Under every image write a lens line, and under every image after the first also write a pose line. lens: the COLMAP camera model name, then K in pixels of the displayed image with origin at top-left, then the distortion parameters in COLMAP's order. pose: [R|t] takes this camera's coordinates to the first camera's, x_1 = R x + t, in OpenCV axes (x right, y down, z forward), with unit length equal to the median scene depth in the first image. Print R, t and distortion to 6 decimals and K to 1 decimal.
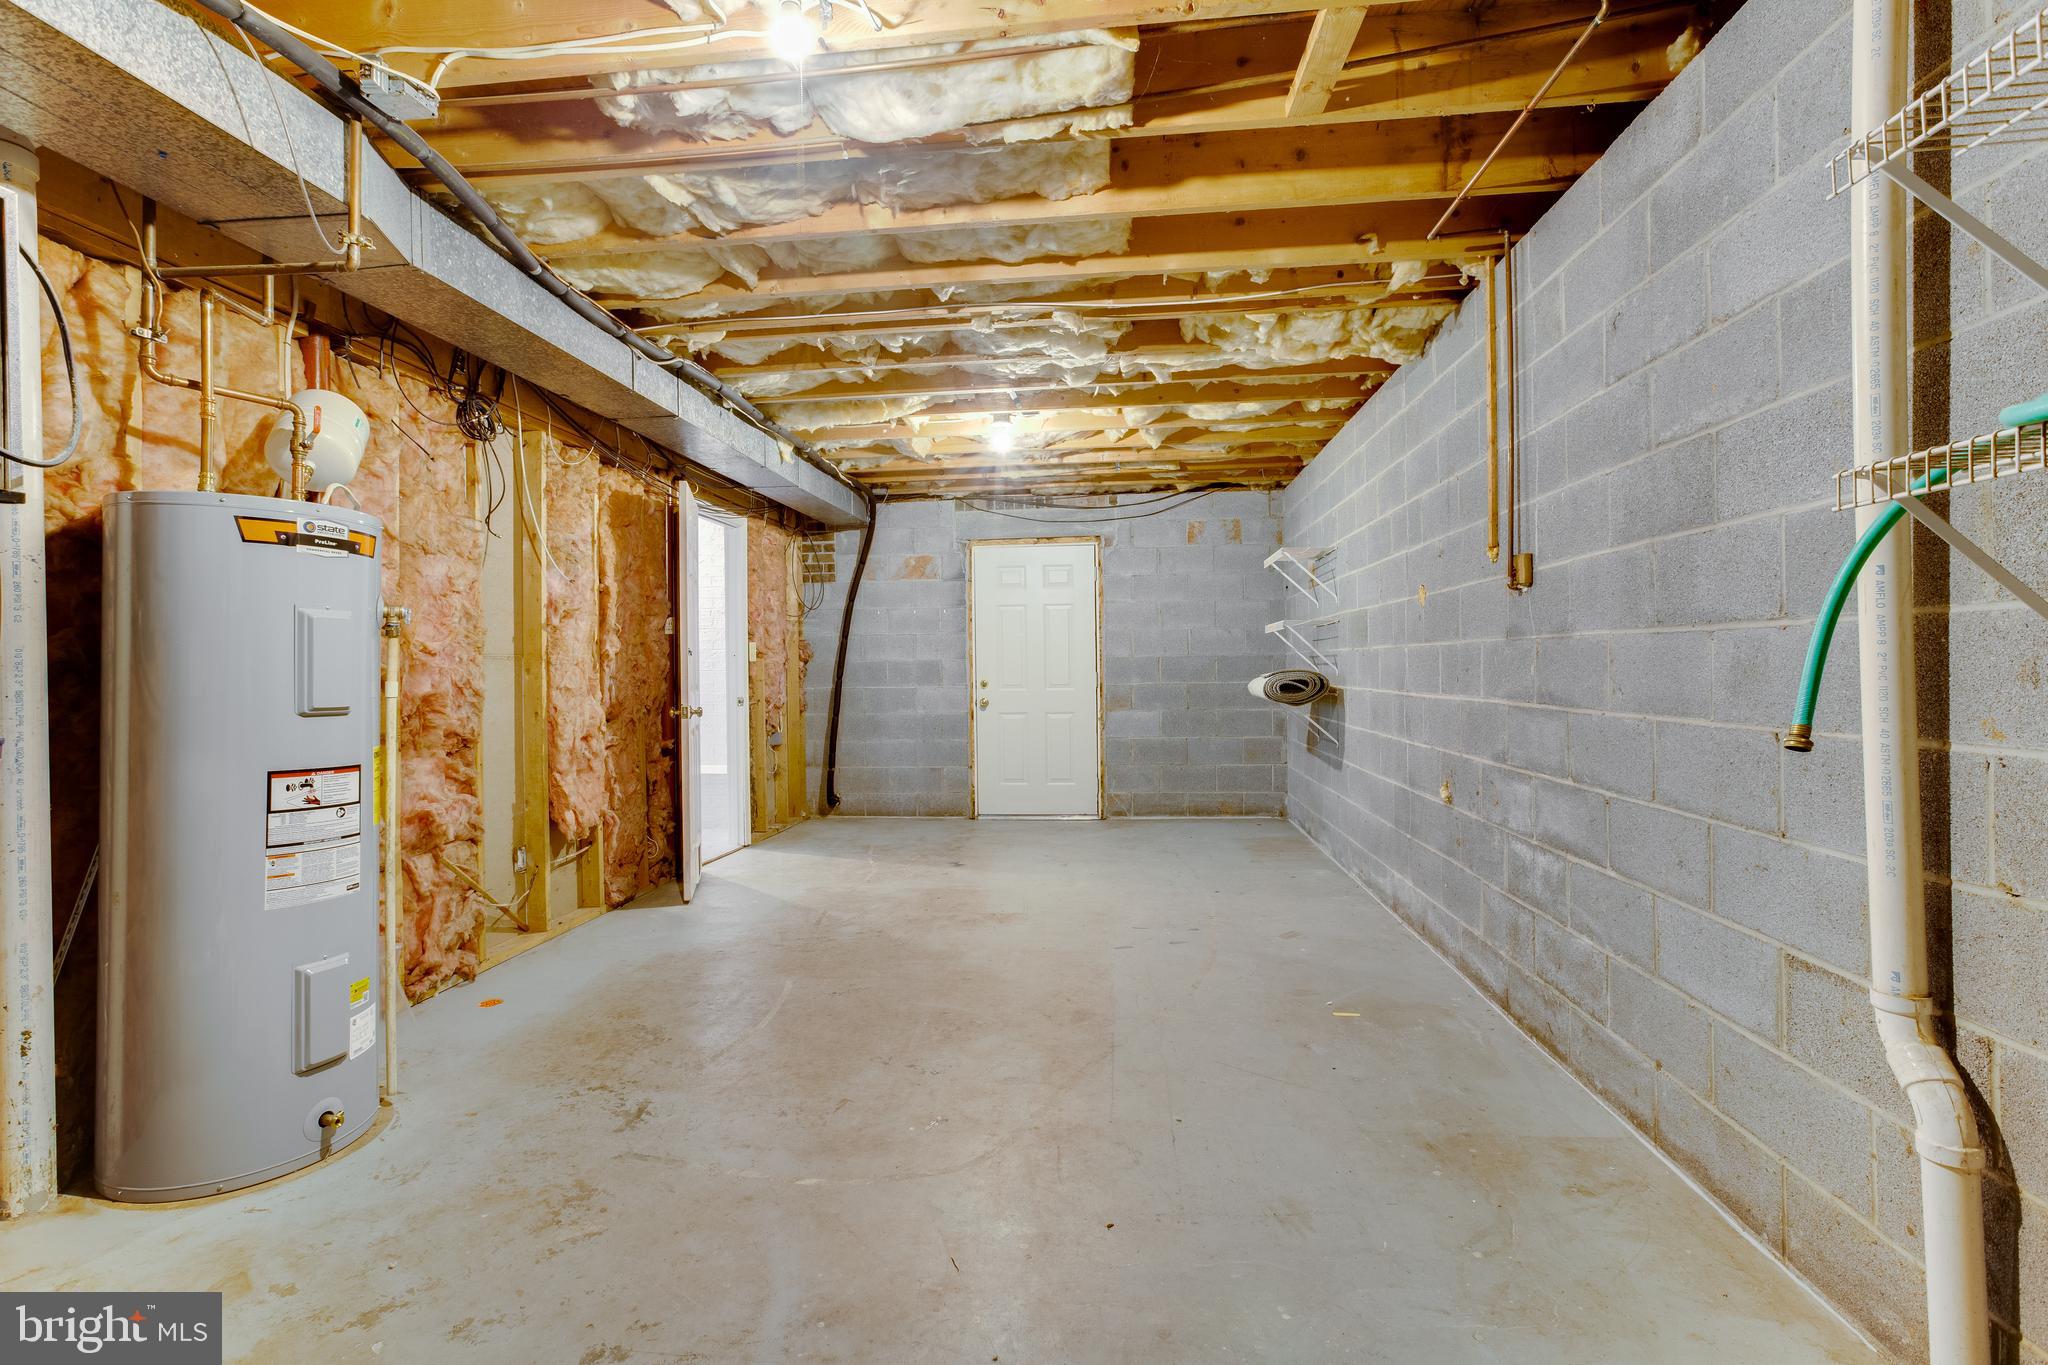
lens RADIAL K [[929.4, 0, 1016.5], [0, 929.4, 670.1], [0, 0, 1]] dist [-0.032349, 0.019124]
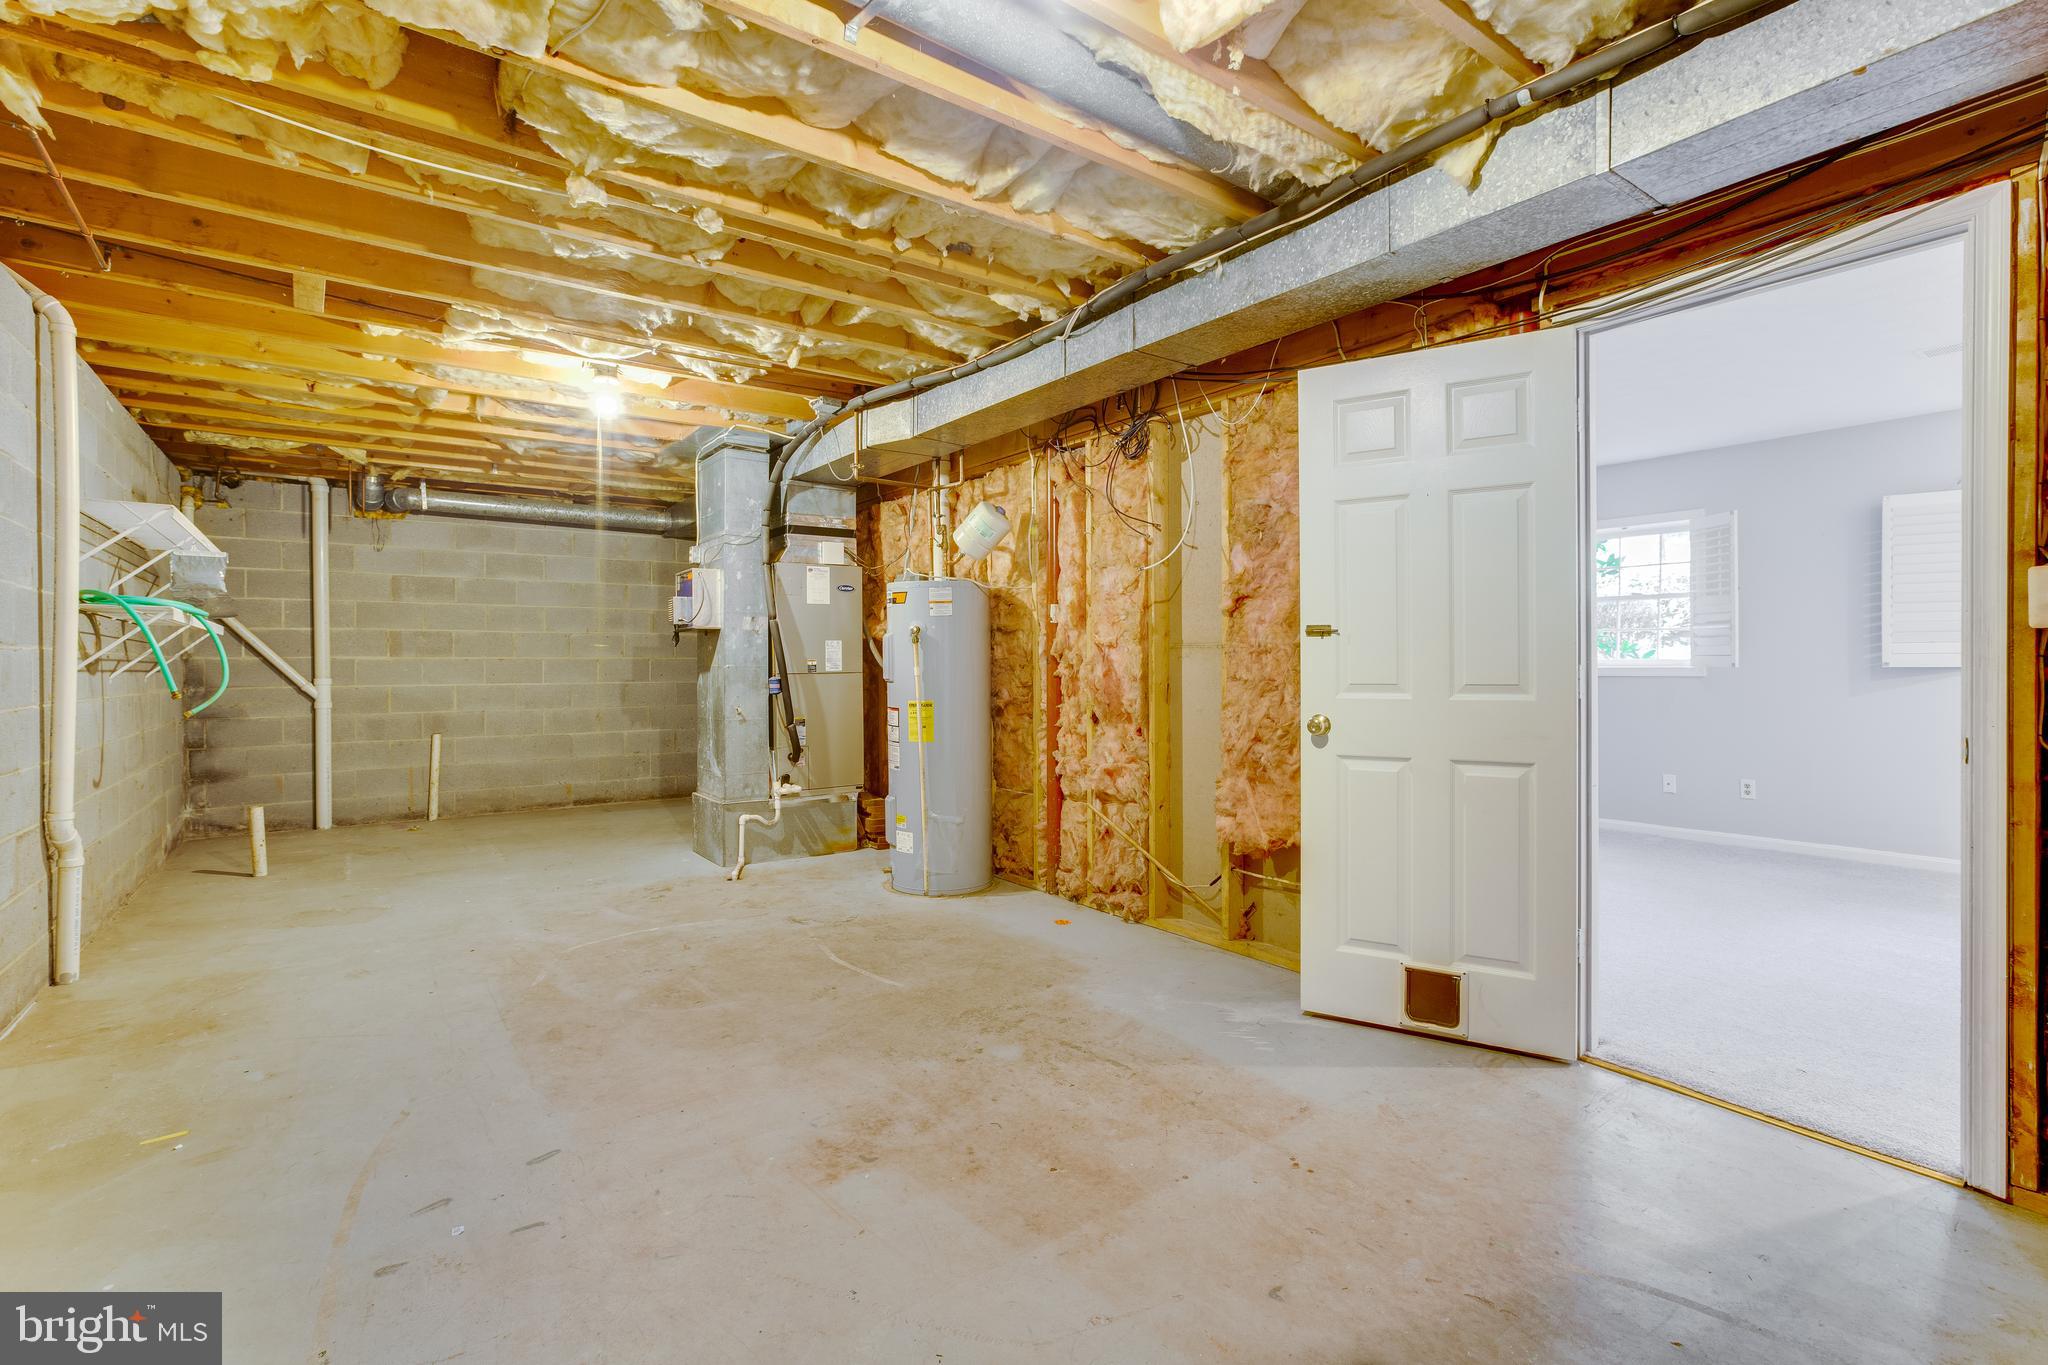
lens RADIAL K [[929.4, 0, 1016.5], [0, 929.4, 670.1], [0, 0, 1]] dist [-0.032349, 0.019124]
pose [[-0.739059, 0.017978, -0.673401, 0.401495], [0.009340, 0.999821, 0.016442, -0.006983], [0.673576, 0.005862, -0.739094, 2.344047]]
